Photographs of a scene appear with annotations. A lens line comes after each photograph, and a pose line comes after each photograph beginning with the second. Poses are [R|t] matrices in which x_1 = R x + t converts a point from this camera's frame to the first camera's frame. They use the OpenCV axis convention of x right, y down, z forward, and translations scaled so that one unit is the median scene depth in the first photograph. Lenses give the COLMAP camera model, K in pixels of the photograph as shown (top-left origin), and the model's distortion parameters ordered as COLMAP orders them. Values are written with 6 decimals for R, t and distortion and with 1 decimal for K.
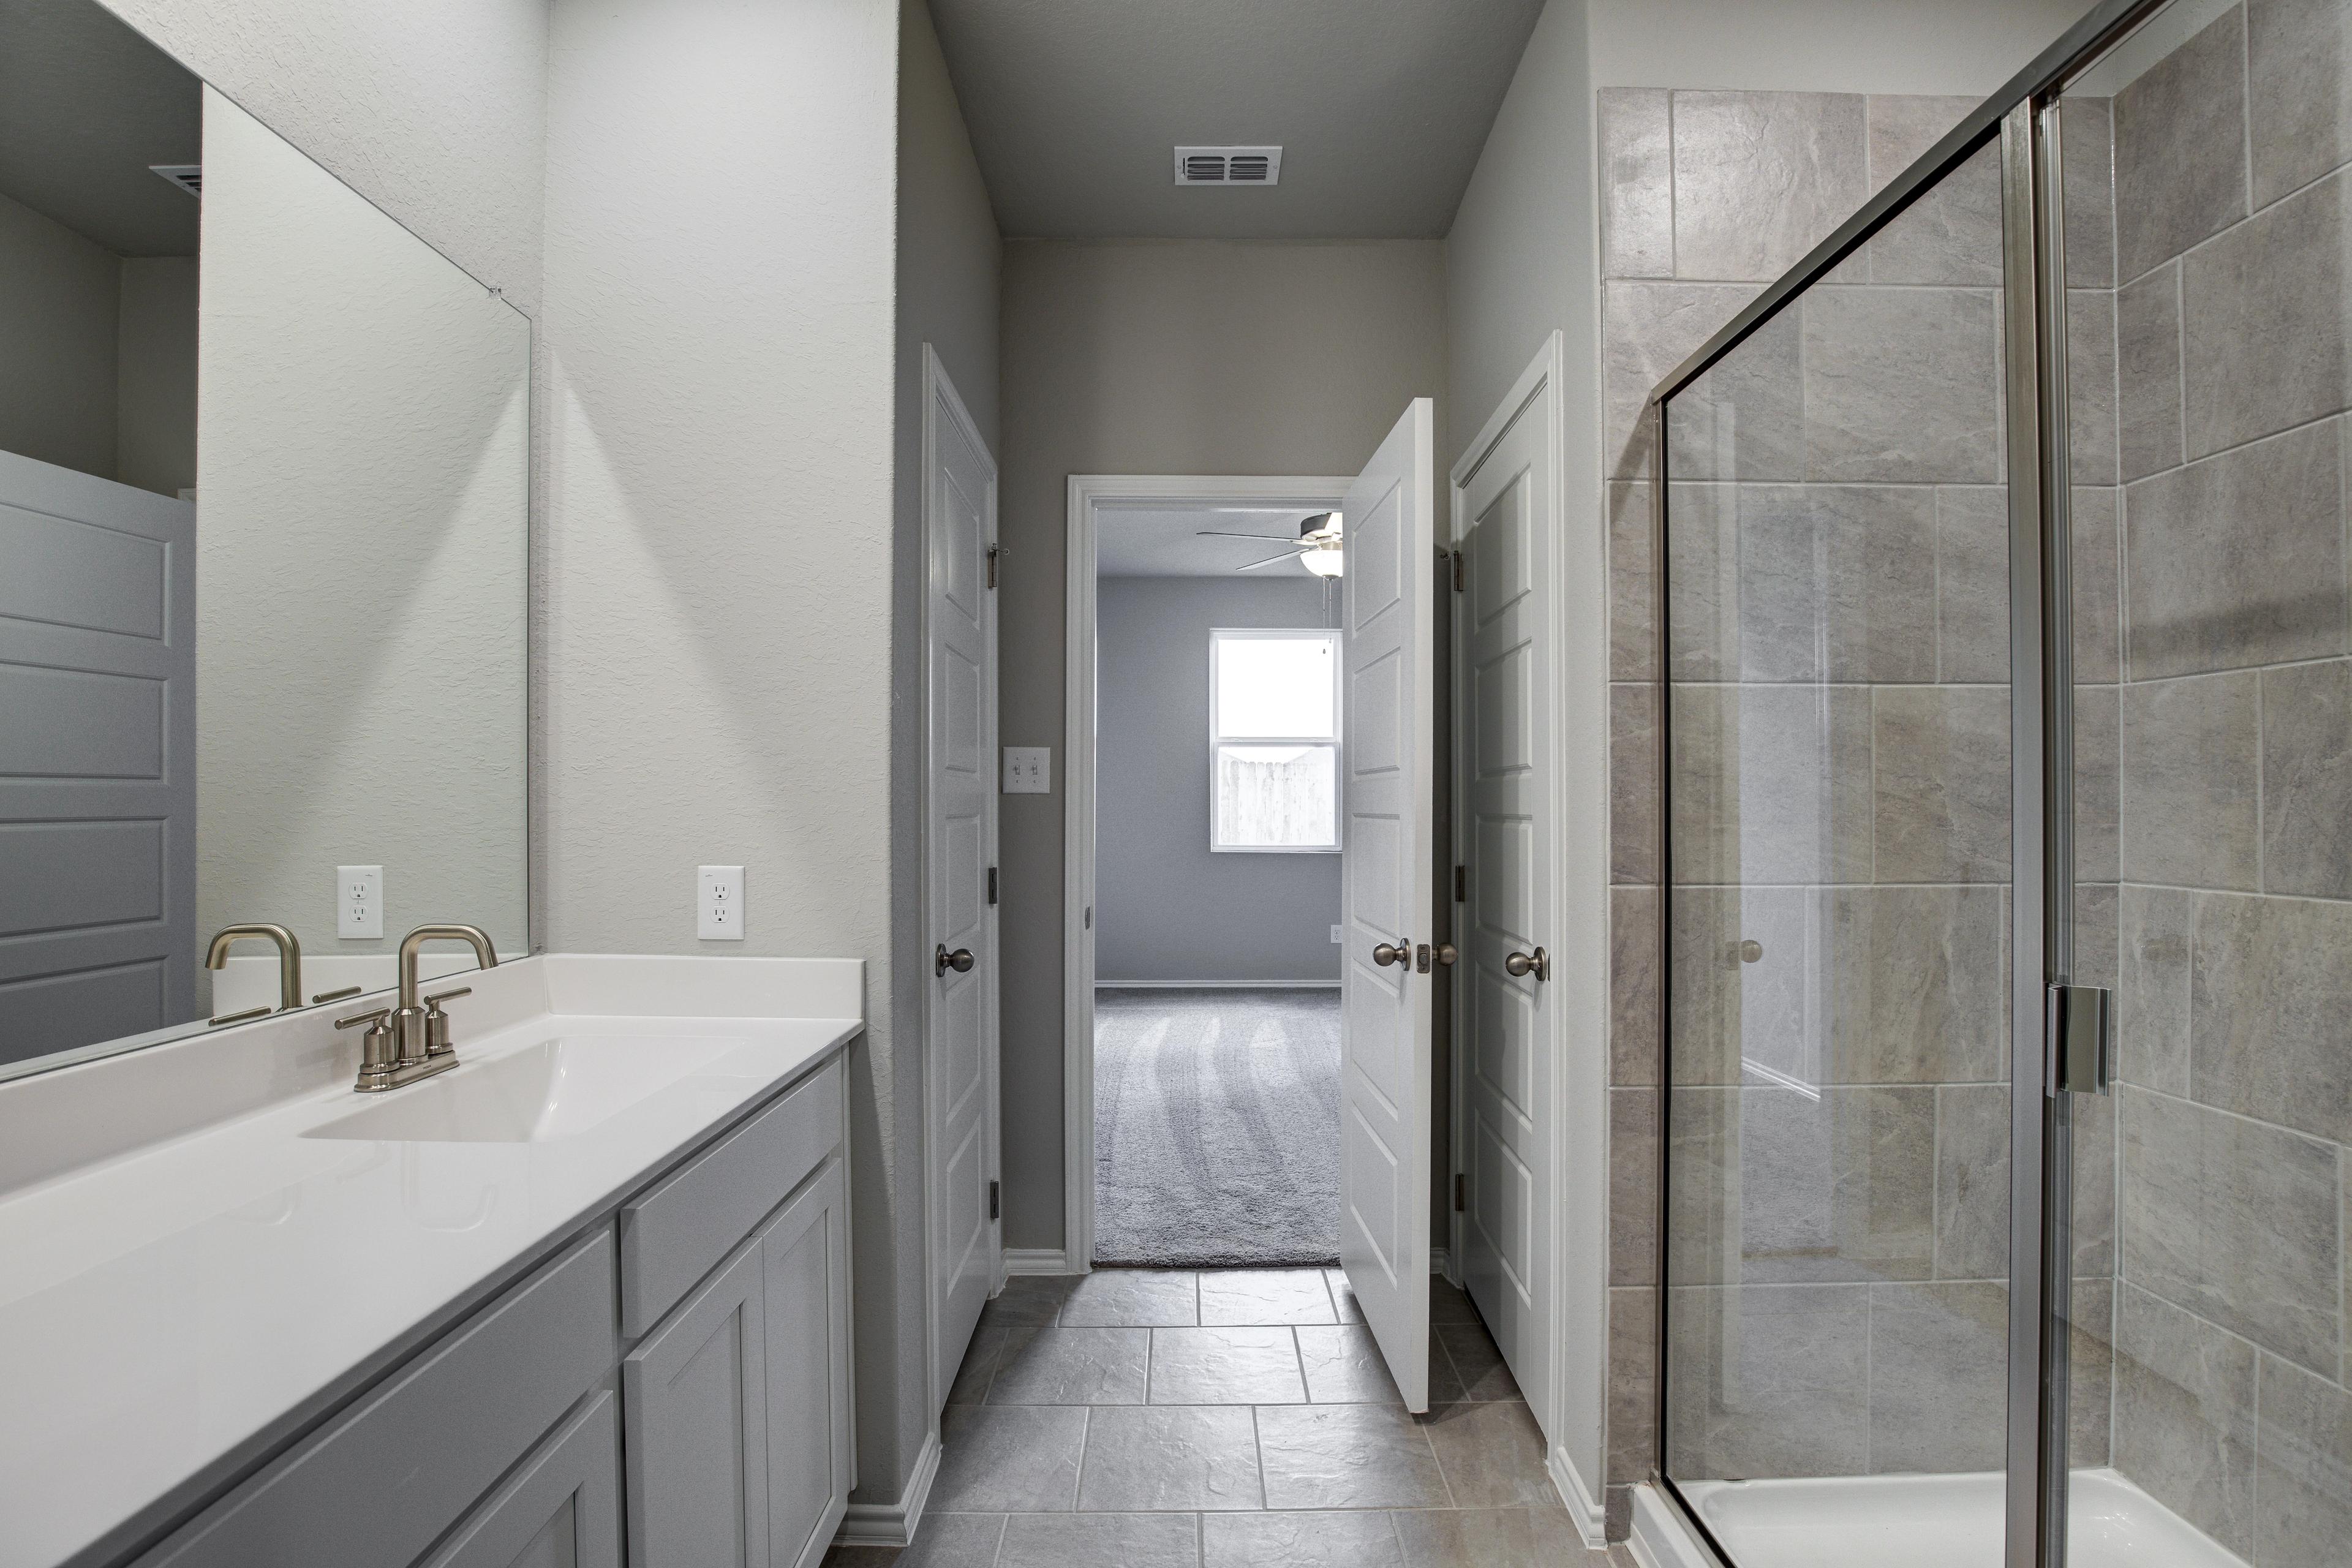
lens RADIAL K [[1075.2, 0, 1181.8], [0, 1075.2, 800.5], [0, 0, 1]] dist [-0.036260, 0.007341]
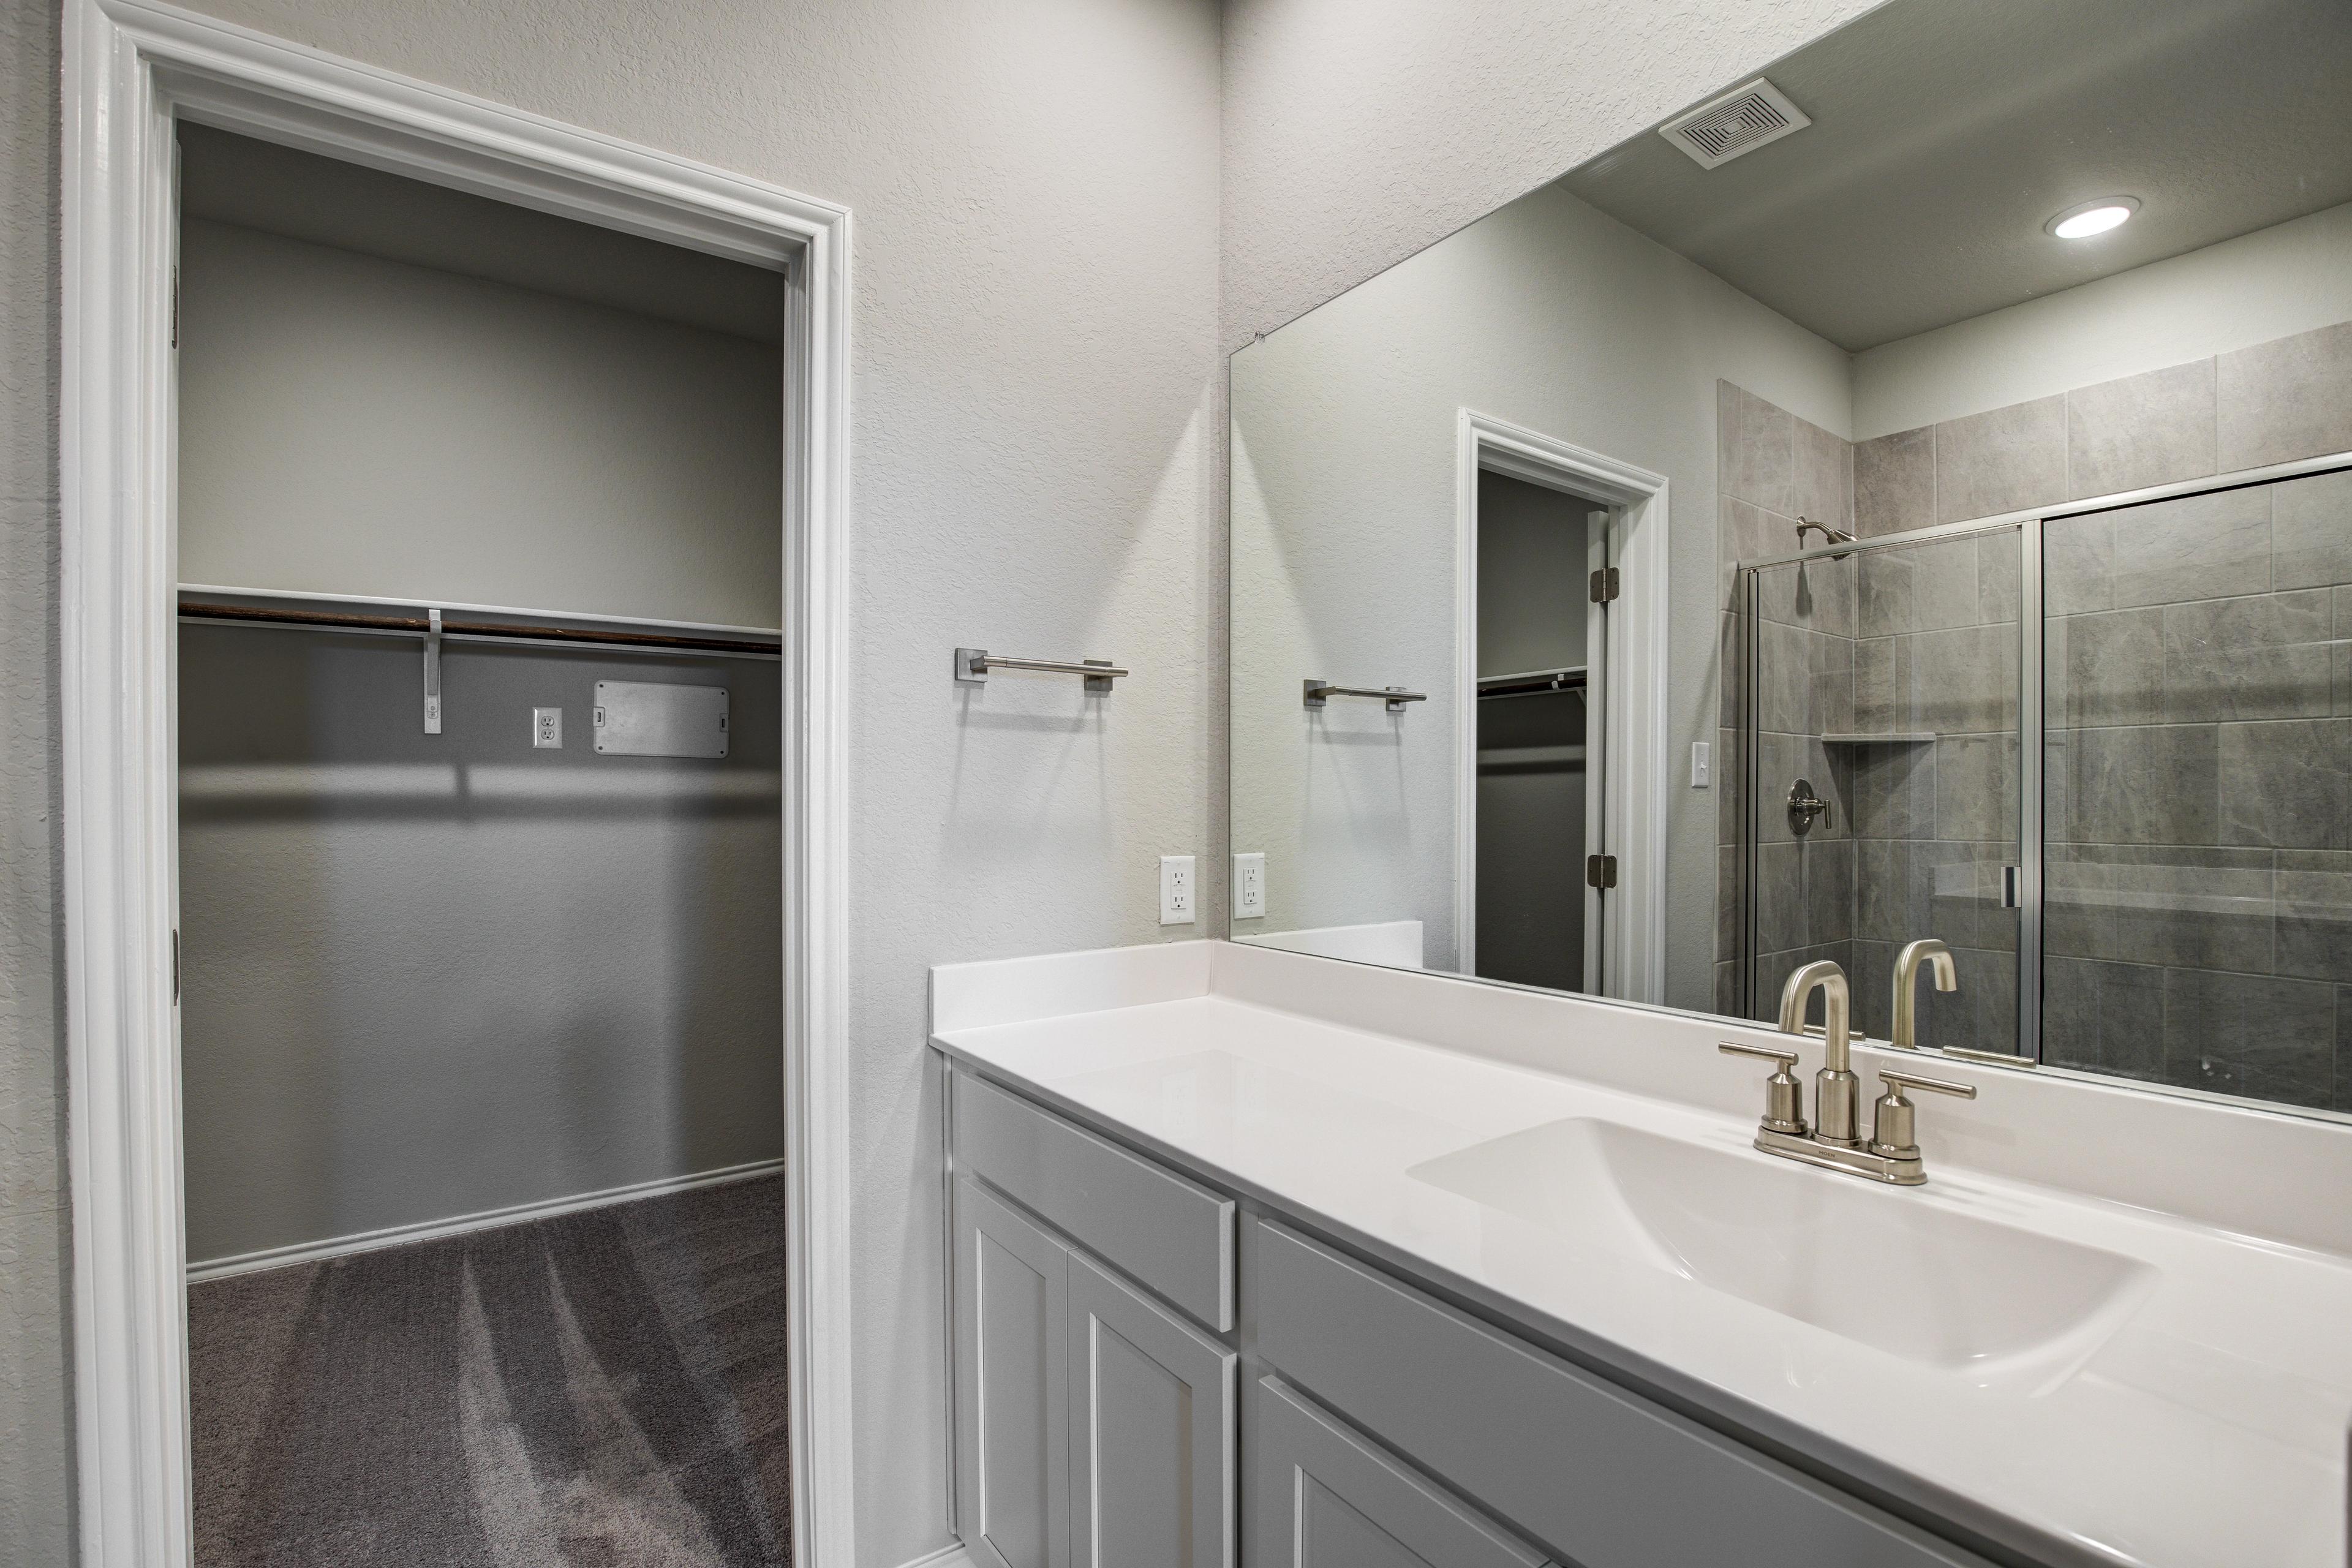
lens RADIAL K [[1075.2, 0, 1183.1], [0, 1075.2, 801.4], [0, 0, 1]] dist [-0.036260, 0.007341]
pose [[-0.805373, 0.003495, -0.592757, 0.086842], [0.003745, 0.999993, 0.000807, 0.001619], [0.592756, -0.001570, -0.805381, 1.259808]]
